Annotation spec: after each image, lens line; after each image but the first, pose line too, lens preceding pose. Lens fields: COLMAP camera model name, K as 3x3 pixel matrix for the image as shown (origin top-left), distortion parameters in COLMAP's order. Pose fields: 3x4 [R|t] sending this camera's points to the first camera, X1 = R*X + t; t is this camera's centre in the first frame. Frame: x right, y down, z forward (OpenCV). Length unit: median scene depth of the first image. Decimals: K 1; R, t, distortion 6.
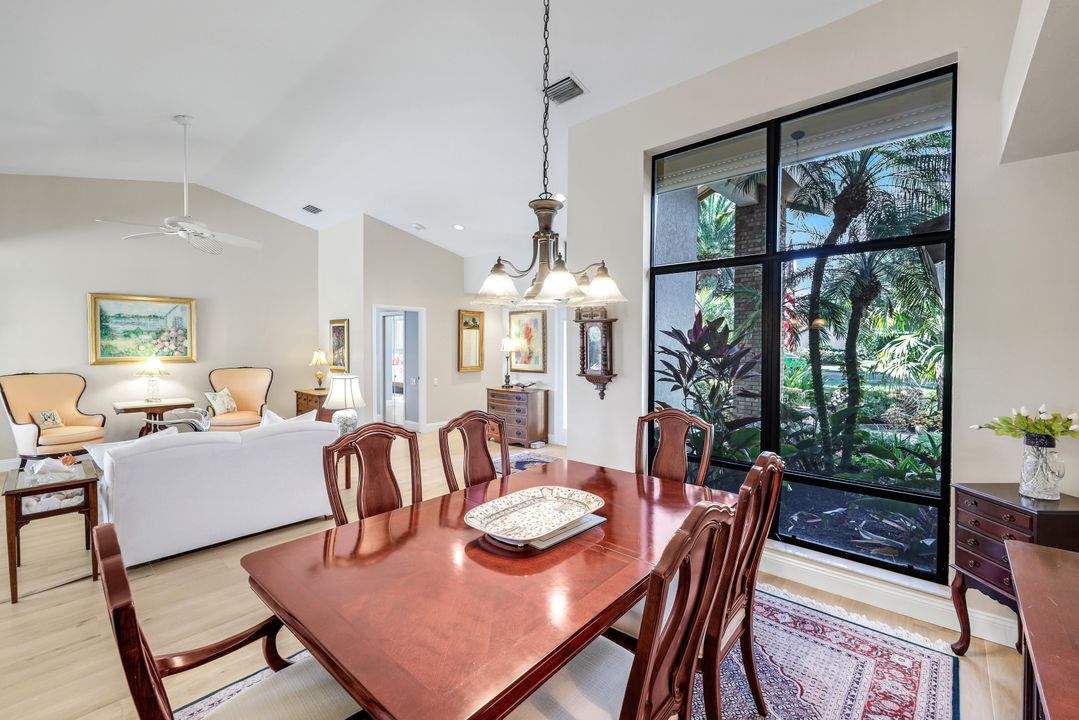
lens RADIAL K [[449.2, 0, 537.8], [0, 449.2, 356.2], [0, 0, 1]] dist [-0.000521, -0.000616]
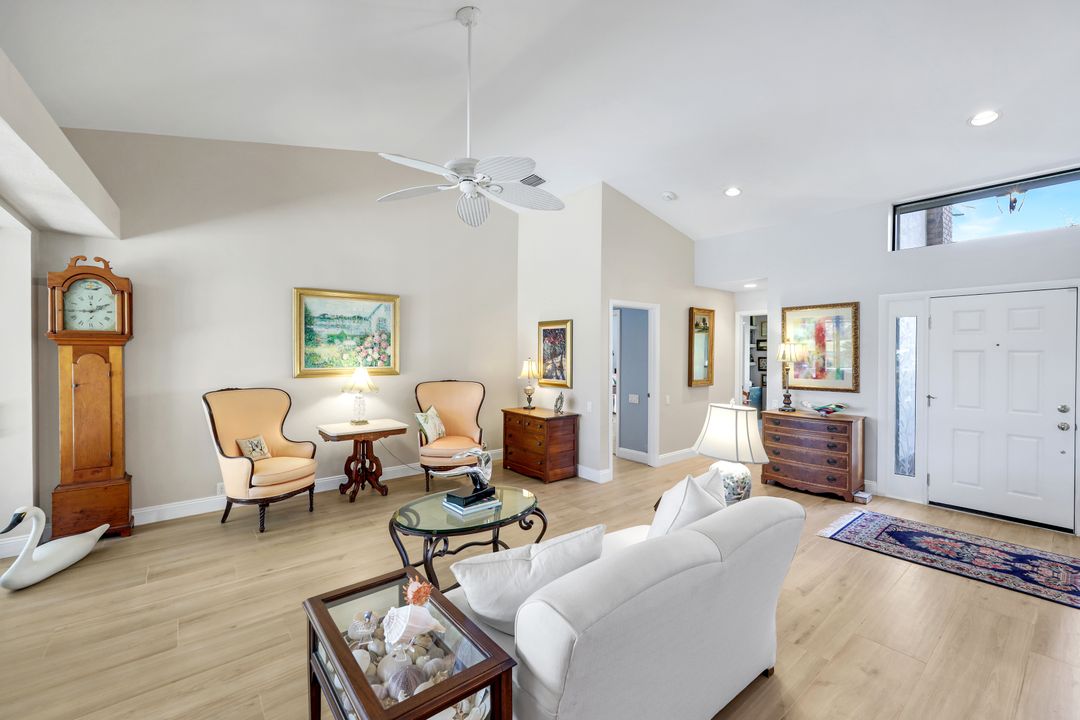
lens RADIAL K [[449.7, 0, 547.4], [0, 449.7, 356.2], [0, 0, 1]] dist [-0.000521, -0.000616]
pose [[0.988667, 0.000727, -0.150125, -0.386974], [-0.003349, 0.999846, -0.017213, -0.006358], [0.150089, 0.017521, 0.988517, 0.247883]]
